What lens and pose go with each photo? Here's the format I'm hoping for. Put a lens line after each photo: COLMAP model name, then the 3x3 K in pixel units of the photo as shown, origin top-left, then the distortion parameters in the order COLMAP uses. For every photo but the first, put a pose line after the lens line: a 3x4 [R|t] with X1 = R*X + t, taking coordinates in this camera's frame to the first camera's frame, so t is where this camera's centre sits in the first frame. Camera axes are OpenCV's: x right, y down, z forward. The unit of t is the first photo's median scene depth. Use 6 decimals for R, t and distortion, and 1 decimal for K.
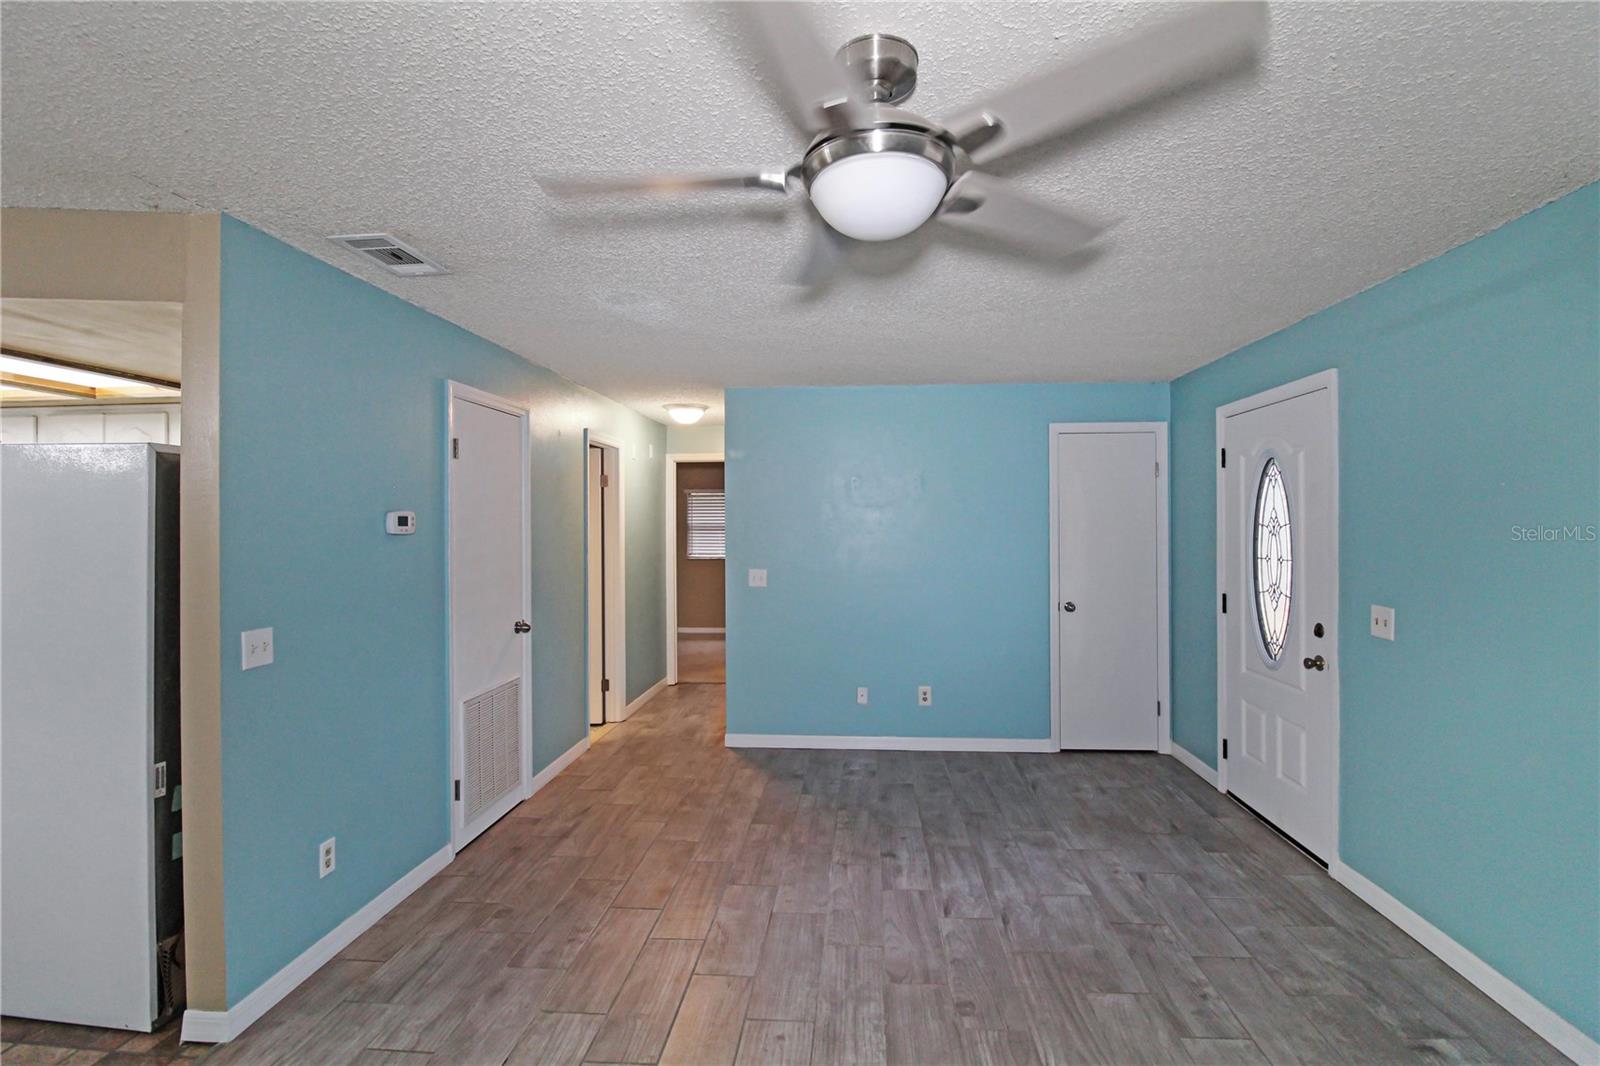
lens RADIAL K [[737.6, 0, 815.5], [0, 737.6, 521.7], [0, 0, 1]] dist [-0.013475, -0.005586]
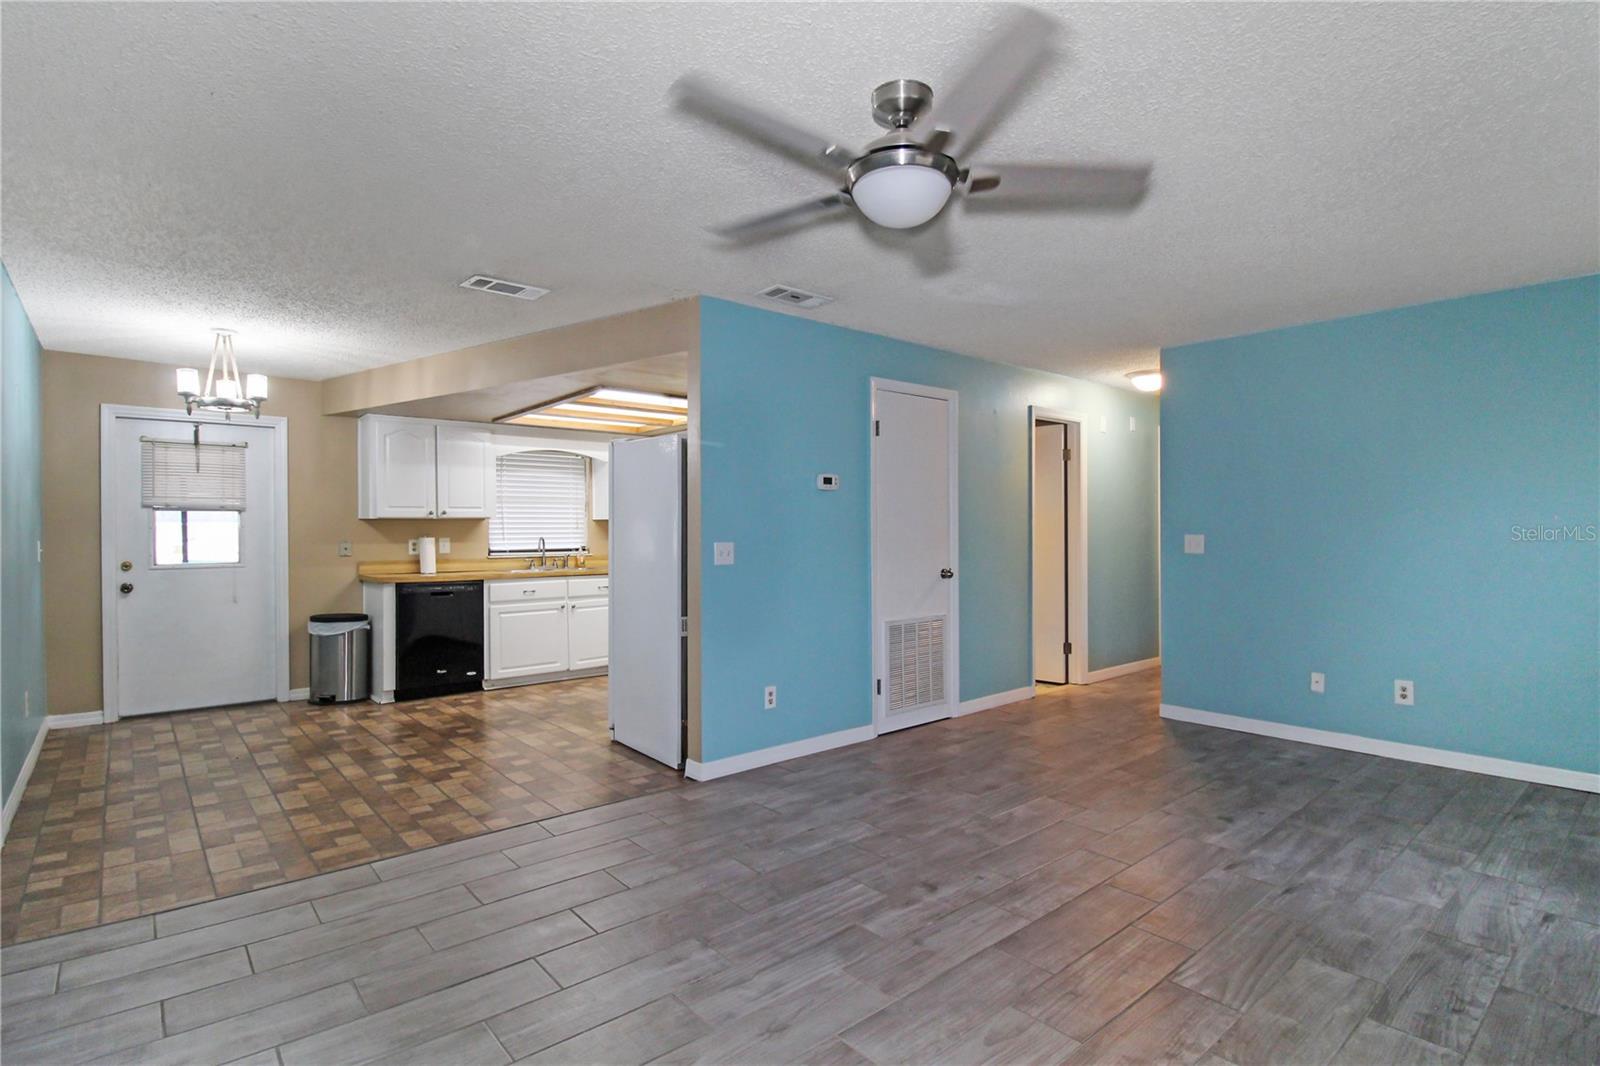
lens RADIAL K [[788.9, 0, 834.2], [0, 788.9, 531.7], [0, 0, 1]] dist [-0.022866, -0.005747]
pose [[0.710830, 0.000446, -0.703363, 0.449692], [0.005161, 0.999970, 0.005849, 0.077293], [0.703344, -0.007788, 0.710807, -0.062451]]
